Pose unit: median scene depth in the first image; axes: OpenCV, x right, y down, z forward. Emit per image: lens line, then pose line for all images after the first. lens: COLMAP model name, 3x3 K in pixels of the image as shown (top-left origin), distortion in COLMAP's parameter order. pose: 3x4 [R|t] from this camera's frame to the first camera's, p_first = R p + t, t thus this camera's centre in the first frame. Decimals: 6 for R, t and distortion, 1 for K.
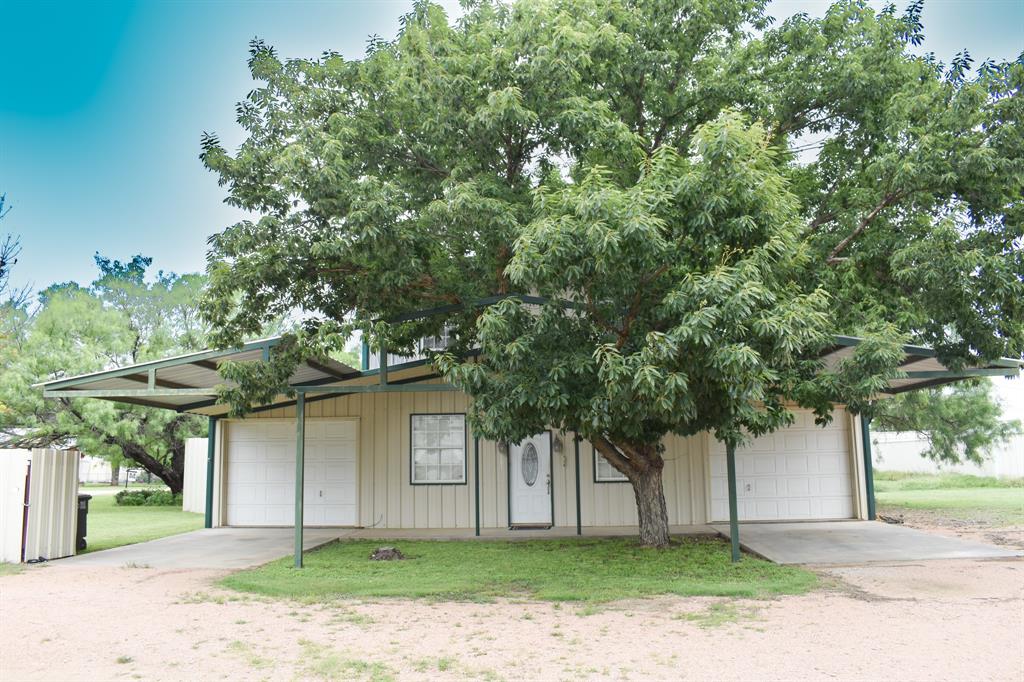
lens RADIAL K [[785.7, 0, 510.9], [0, 785.7, 341.8], [0, 0, 1]] dist [-0.083758, 0.008263]
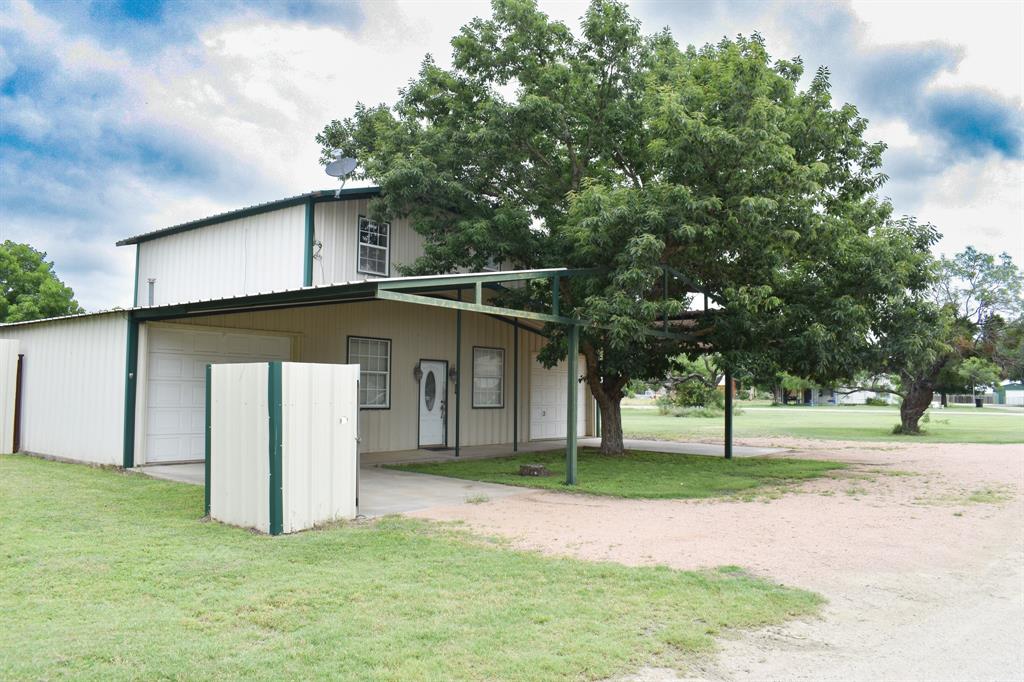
lens RADIAL K [[785.7, 0, 512.8], [0, 785.7, 338.9], [0, 0, 1]] dist [-0.083758, 0.008263]
pose [[0.559597, 0.079296, 0.824963, -0.813925], [-0.144150, 0.989552, 0.002666, 0.065879], [-0.816132, -0.120410, 0.565181, 0.305448]]
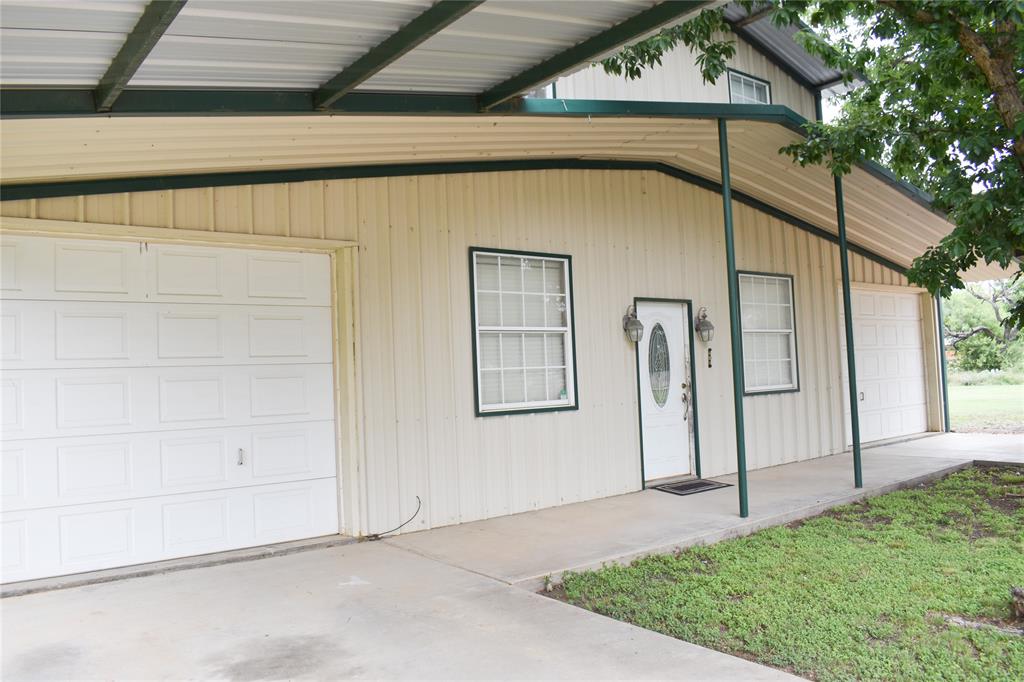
lens RADIAL K [[785.7, 0, 509.8], [0, 785.7, 338.8], [0, 0, 1]] dist [-0.083758, 0.008263]
pose [[0.746552, 0.016915, 0.665112, -0.396180], [-0.070383, 0.996075, 0.053669, 0.118723], [-0.661594, -0.086879, 0.744813, 0.684066]]
